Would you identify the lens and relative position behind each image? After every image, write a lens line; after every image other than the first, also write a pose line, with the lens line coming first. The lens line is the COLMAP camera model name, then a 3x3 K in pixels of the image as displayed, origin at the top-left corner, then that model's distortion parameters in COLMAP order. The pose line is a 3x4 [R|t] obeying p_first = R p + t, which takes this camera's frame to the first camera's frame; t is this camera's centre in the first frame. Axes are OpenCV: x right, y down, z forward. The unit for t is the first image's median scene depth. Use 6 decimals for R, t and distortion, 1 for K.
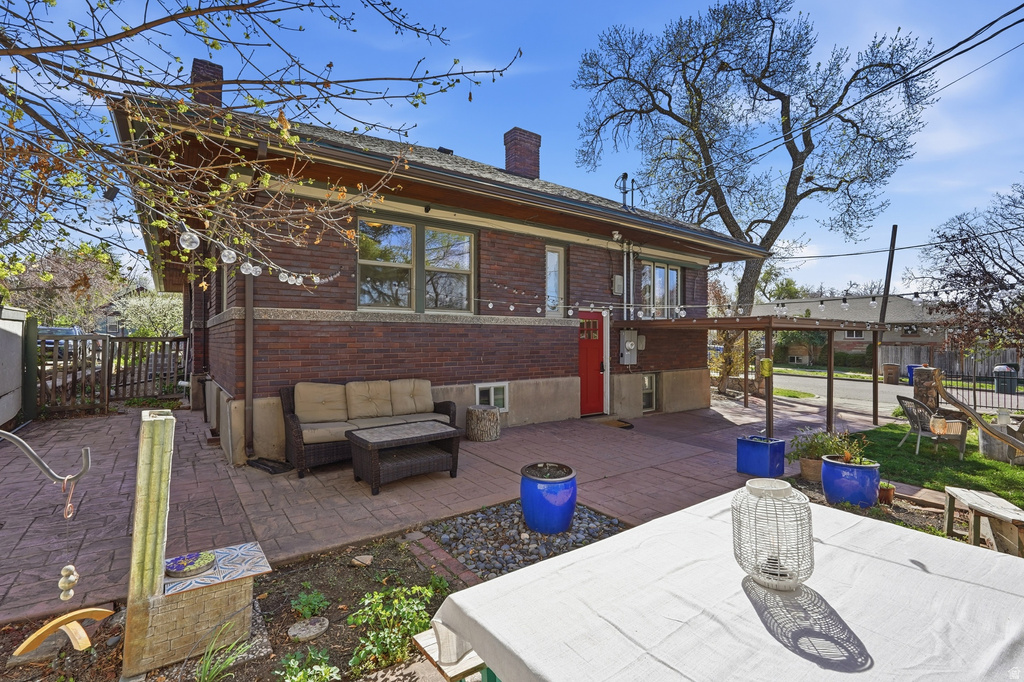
lens RADIAL K [[461.5, 0, 512.3], [0, 461.5, 335.6], [0, 0, 1]] dist [-0.010005, 0.004769]
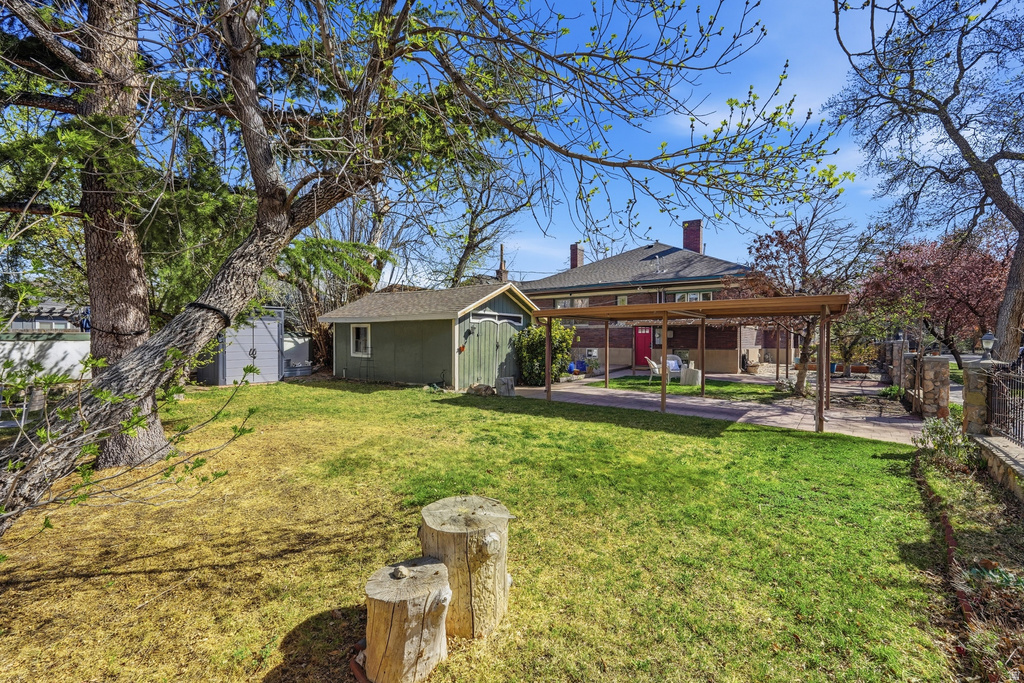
lens RADIAL K [[461.5, 0, 508.1], [0, 461.5, 339.3], [0, 0, 1]] dist [-0.010005, 0.004769]
pose [[0.292205, -0.003035, -0.956351, 2.522589], [0.004098, 0.999990, -0.001922, 0.050316], [0.956347, -0.003358, 0.292214, -0.368068]]
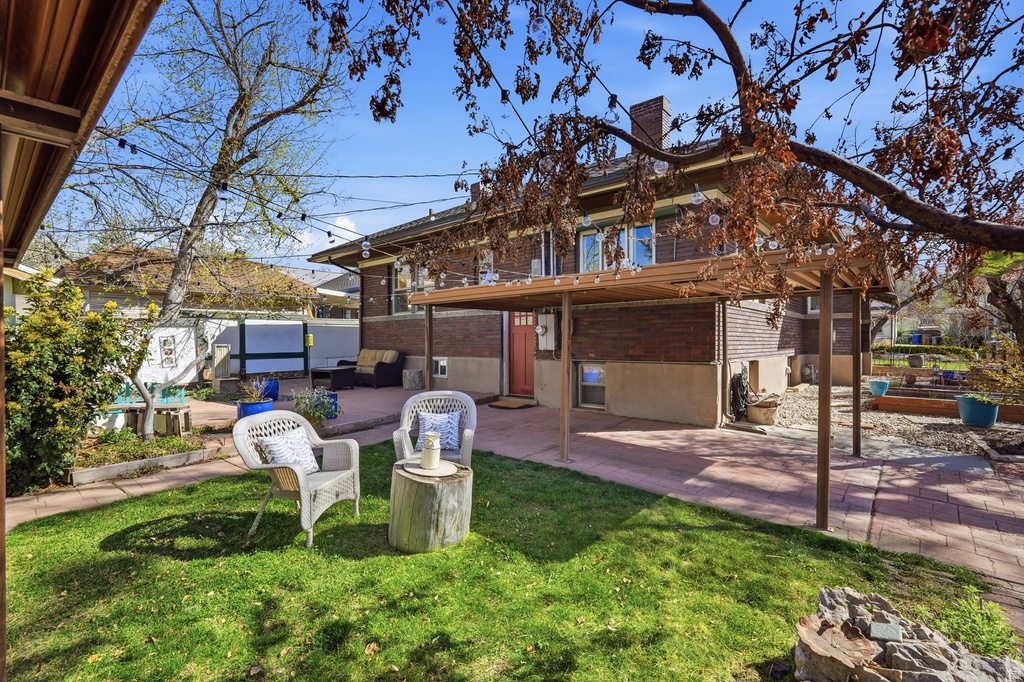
lens RADIAL K [[461.5, 0, 514.3], [0, 461.5, 341.9], [0, 0, 1]] dist [-0.010005, 0.004769]
pose [[0.220972, -0.000169, -0.975280, 1.391181], [0.015406, 0.999876, 0.003317, 0.050093], [0.975158, -0.015758, 0.220947, 0.867815]]
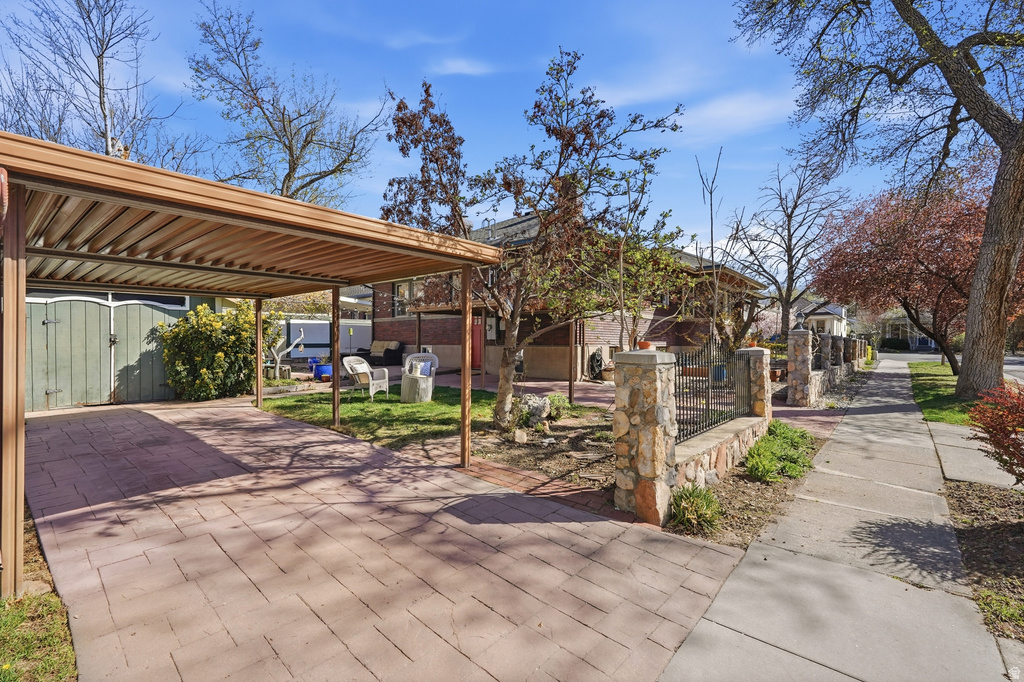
lens RADIAL K [[461.5, 0, 516.0], [0, 461.5, 343.8], [0, 0, 1]] dist [-0.010005, 0.004769]
pose [[0.233038, 0.000780, -0.972467, 2.131408], [0.008526, 0.999960, 0.002845, 0.087778], [0.972430, -0.008954, 0.233022, 0.858660]]
